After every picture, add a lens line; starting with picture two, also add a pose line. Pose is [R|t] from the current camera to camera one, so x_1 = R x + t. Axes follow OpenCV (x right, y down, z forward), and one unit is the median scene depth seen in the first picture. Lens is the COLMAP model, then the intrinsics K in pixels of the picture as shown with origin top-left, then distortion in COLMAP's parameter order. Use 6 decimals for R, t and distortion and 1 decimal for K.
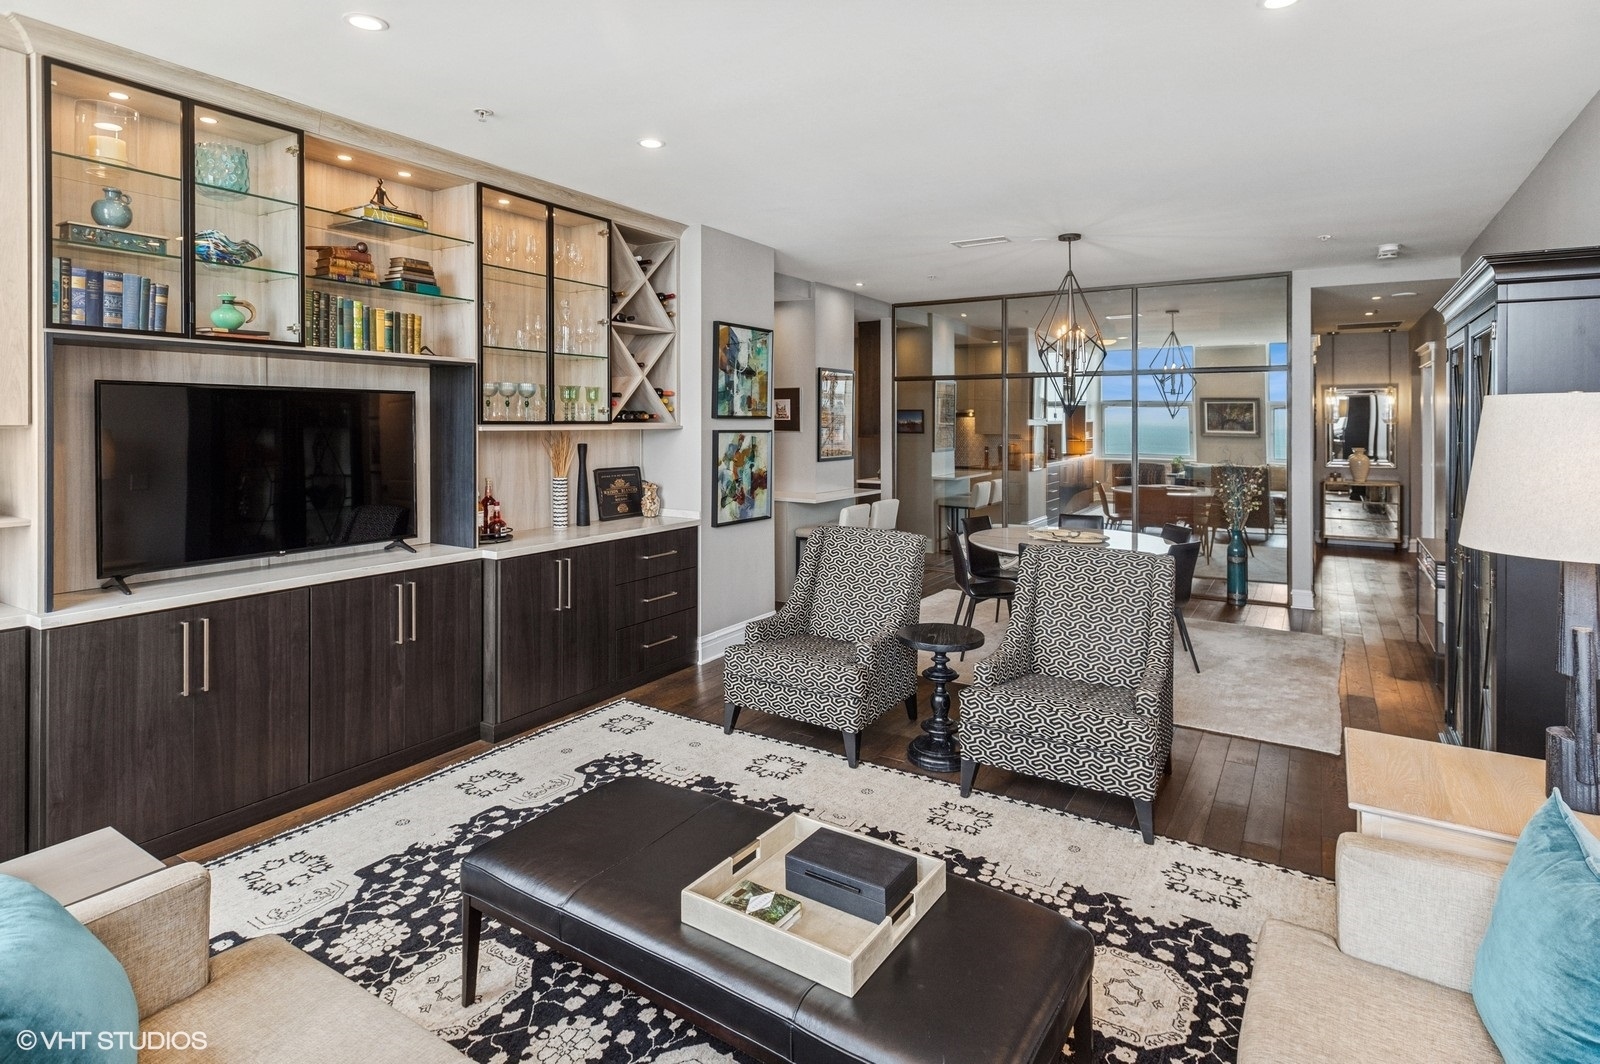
lens RADIAL K [[828.2, 0, 810.0], [0, 828.2, 437.9], [0, 0, 1]] dist [0.019060, 0.001881]
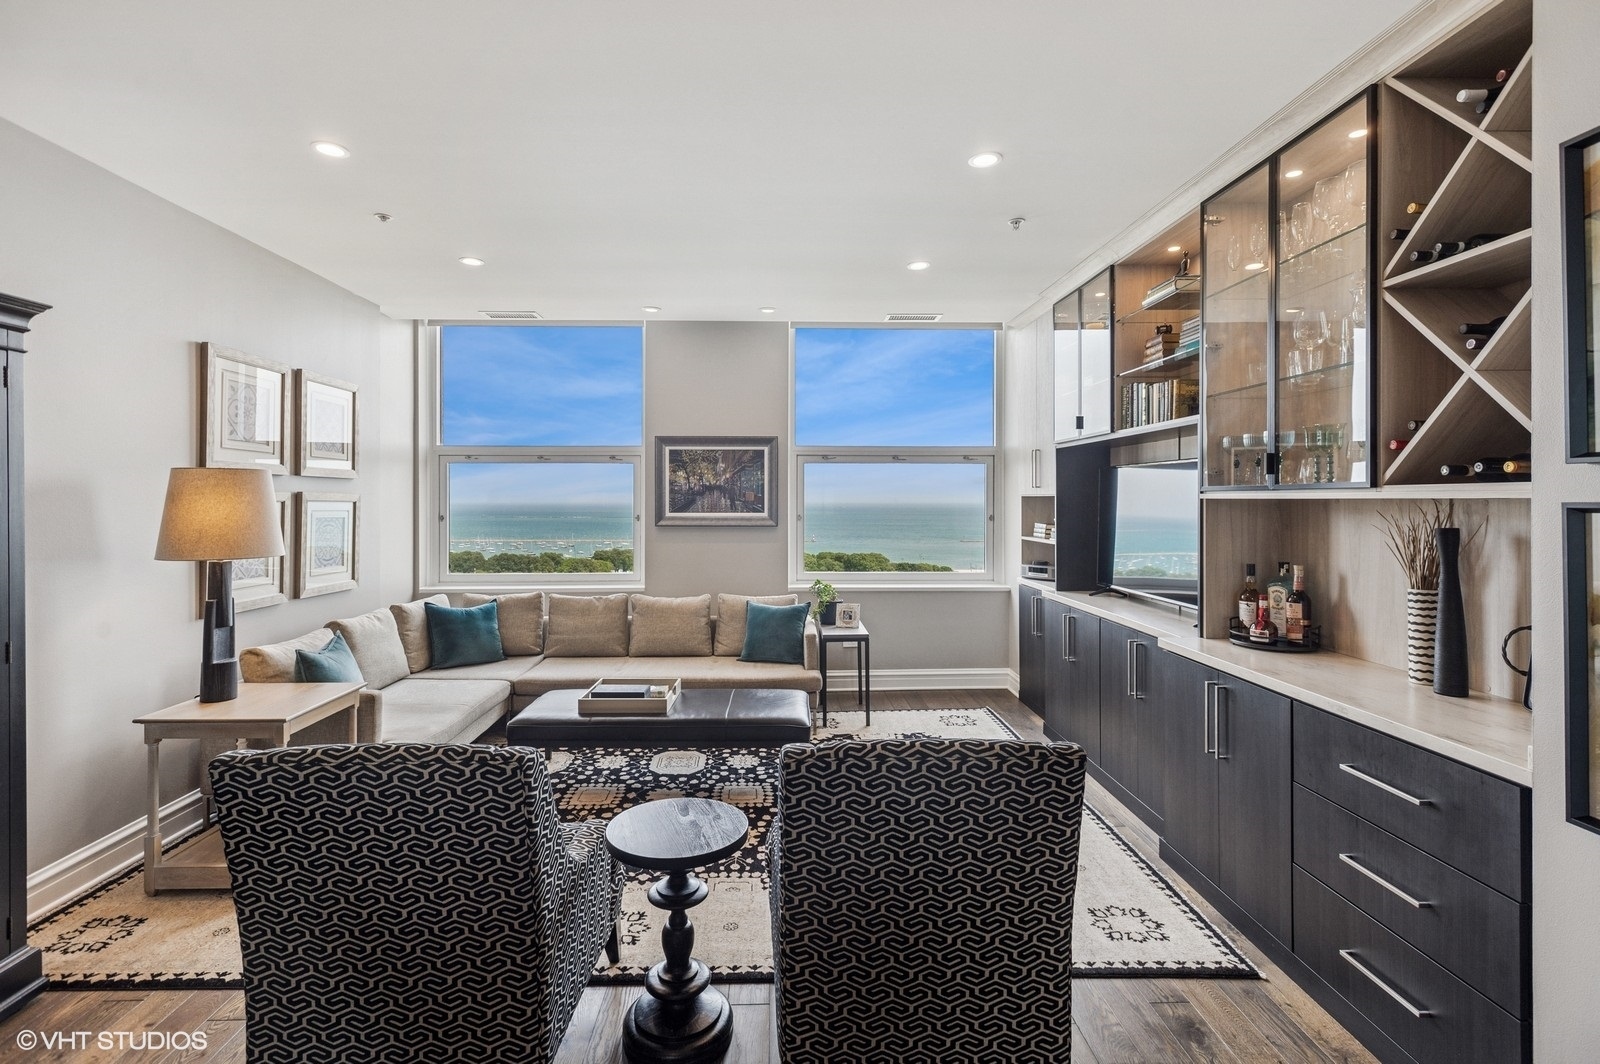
lens RADIAL K [[762.9, 0, 786.7], [0, 762.9, 505.7], [0, 0, 1]] dist [0.020864, -0.007428]
pose [[-0.842094, -0.000044, -0.539330, 0.319039], [-0.016451, 0.999537, 0.025603, -0.011924], [0.539079, 0.030433, -0.841705, 1.214716]]
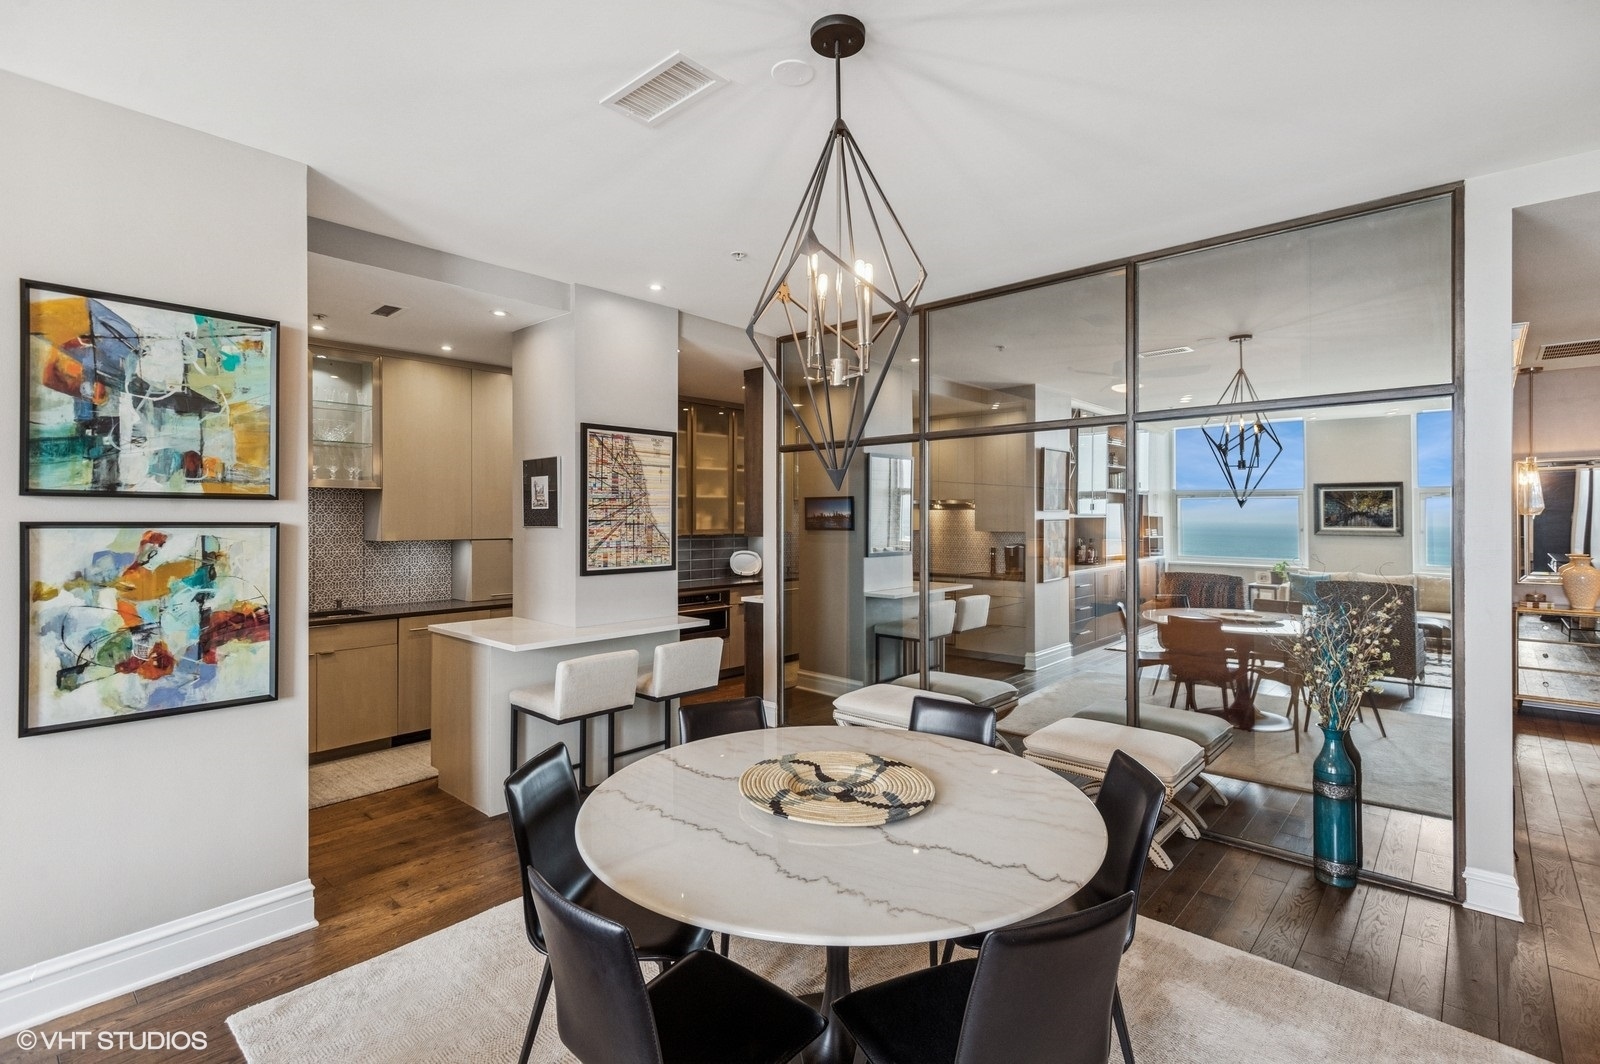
lens RADIAL K [[762.9, 0, 804.7], [0, 762.9, 517.9], [0, 0, 1]] dist [0.020864, -0.007428]
pose [[0.984345, -0.003443, -0.176217, 0.427160], [-0.000778, 0.999714, -0.023883, -0.001721], [0.176249, 0.023646, 0.984062, 0.739512]]
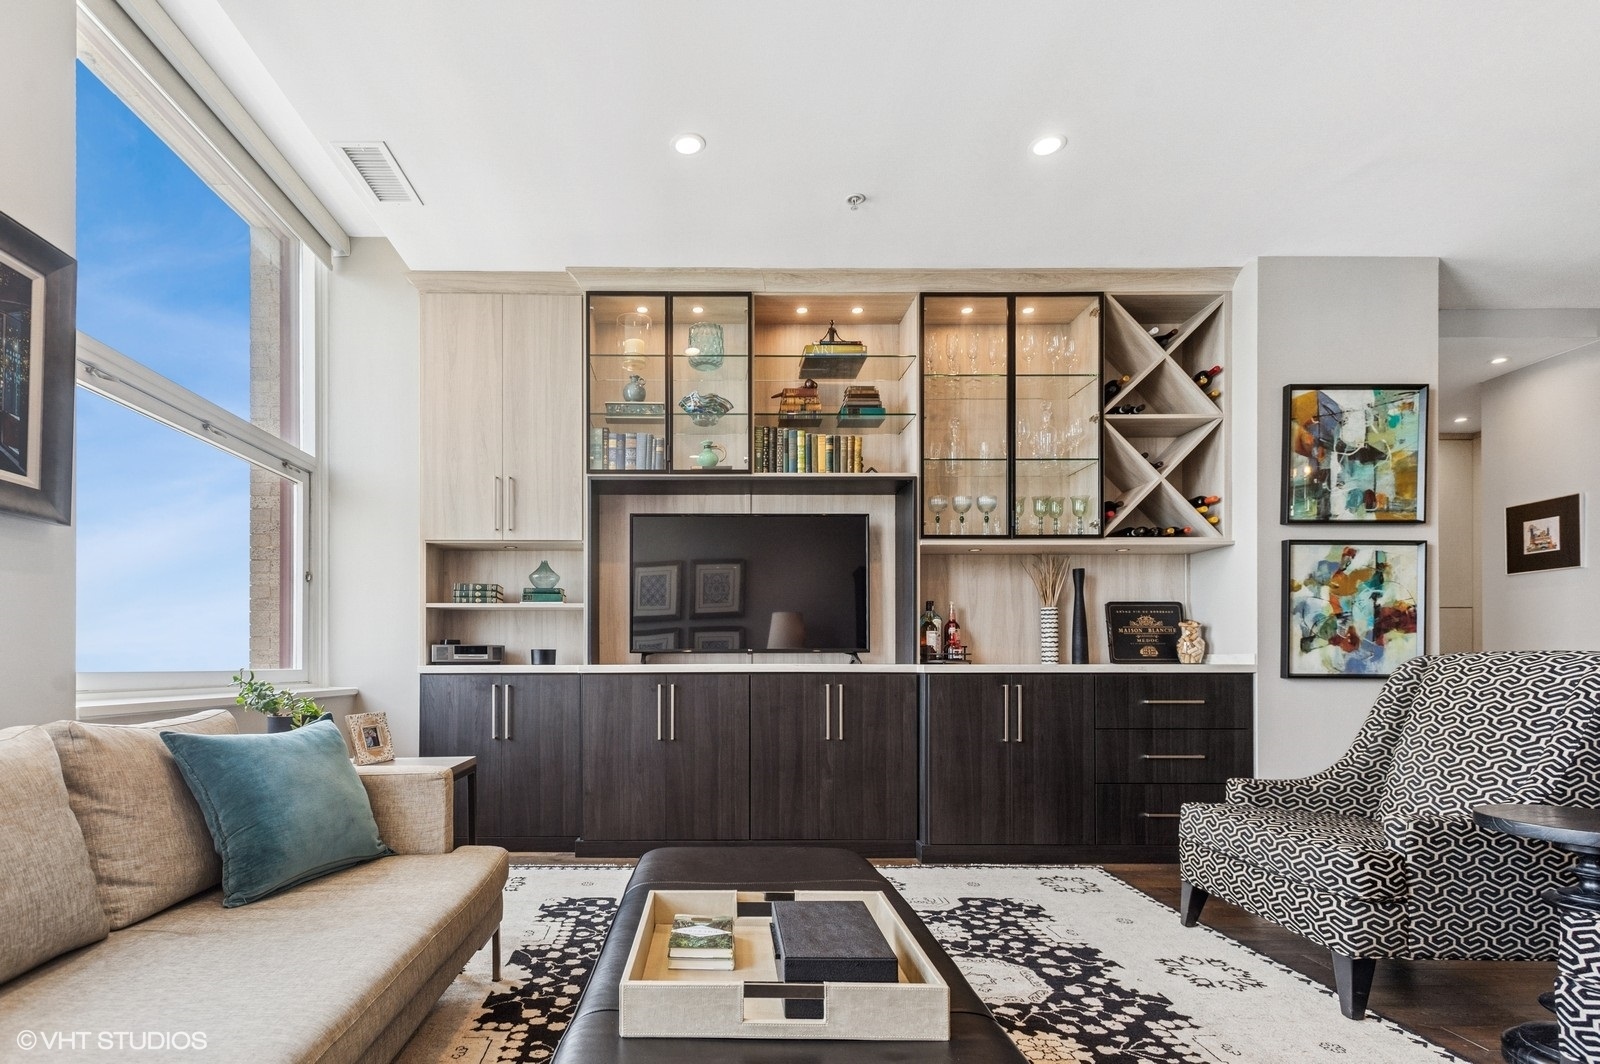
lens RADIAL K [[791.3, 0, 702.2], [0, 791.3, 663.5], [0, 0, 1]] dist [0.013677, -0.003136]
pose [[0.530057, -0.005019, -0.847947, 0.222398], [-0.015784, 0.999751, -0.015785, 0.128504], [0.847815, 0.021751, 0.529845, 0.244209]]
